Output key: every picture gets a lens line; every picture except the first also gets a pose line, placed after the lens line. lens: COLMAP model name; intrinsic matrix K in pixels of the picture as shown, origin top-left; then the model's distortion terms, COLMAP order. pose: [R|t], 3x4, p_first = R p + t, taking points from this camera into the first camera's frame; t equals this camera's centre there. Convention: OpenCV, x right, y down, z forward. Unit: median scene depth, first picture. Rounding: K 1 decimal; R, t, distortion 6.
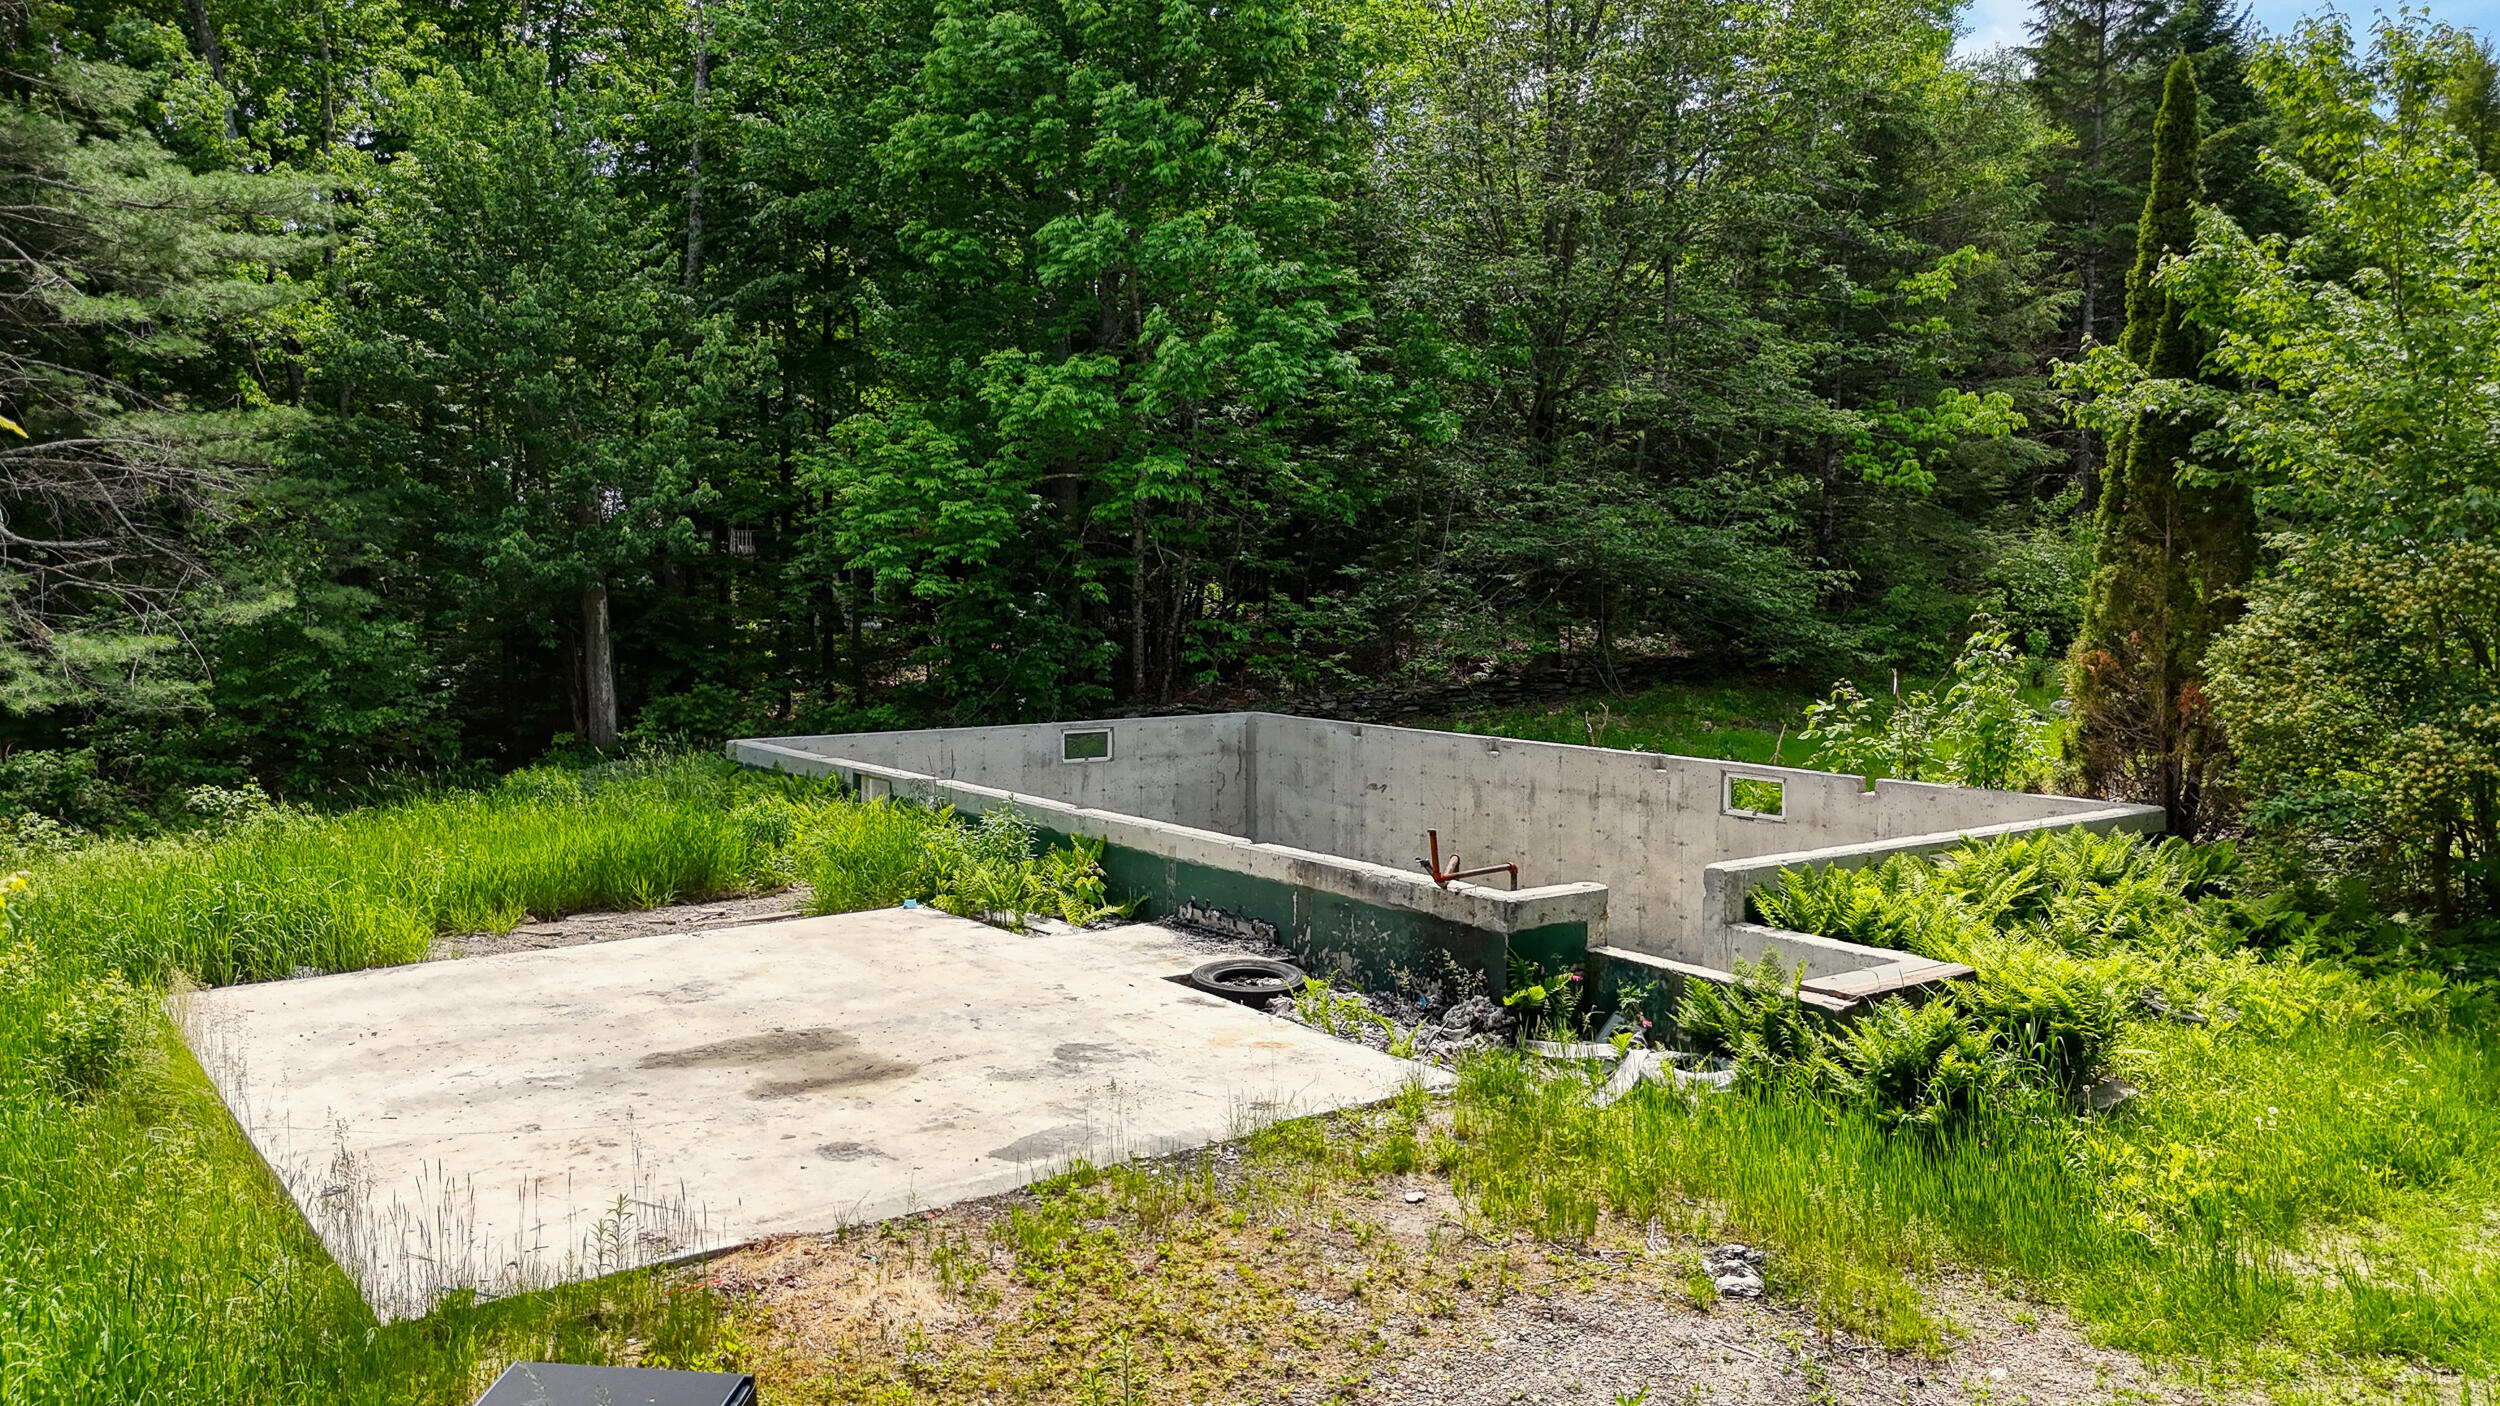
lens RADIAL K [[1846.4, 0, 1241.4], [0, 1846.4, 699.1], [0, 0, 1]] dist [0.072692, -0.077917]
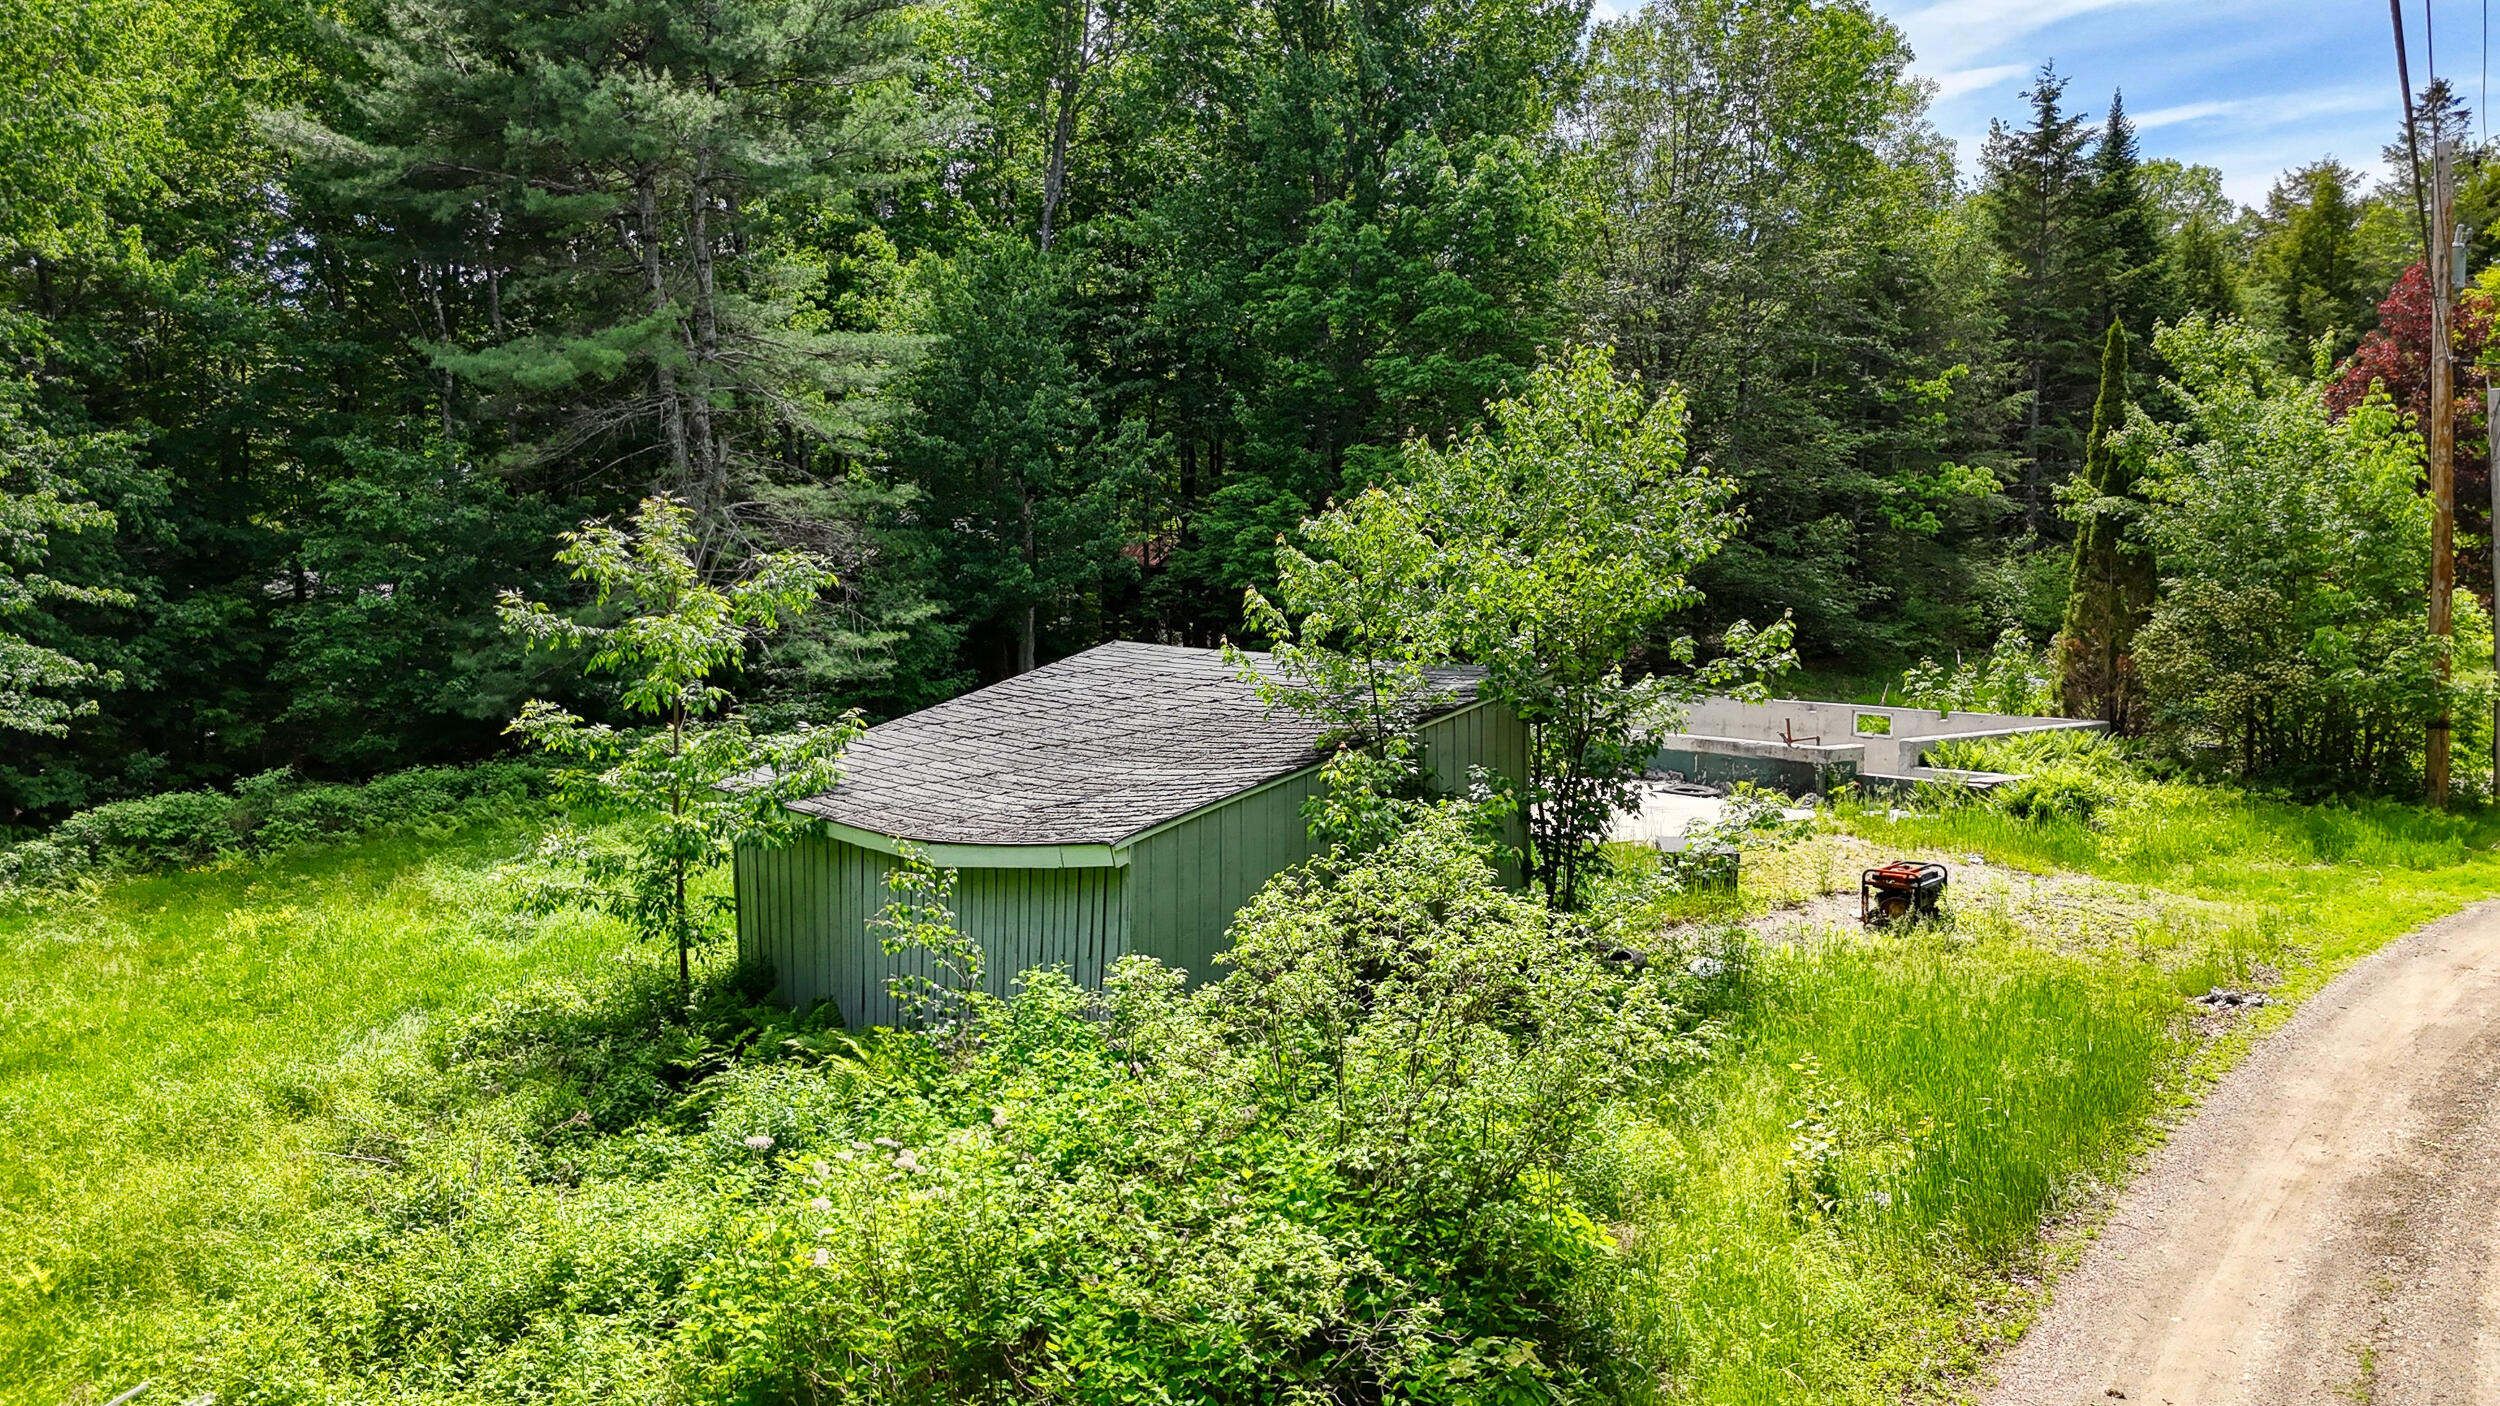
lens RADIAL K [[1846.4, 0, 1253.1], [0, 1846.4, 700.6], [0, 0, 1]] dist [0.072692, -0.077917]
pose [[0.998796, 0.000567, 0.049052, -0.475860], [-0.000578, 1.000000, 0.000193, 0.037717], [-0.049052, -0.000221, 0.998796, -0.865692]]
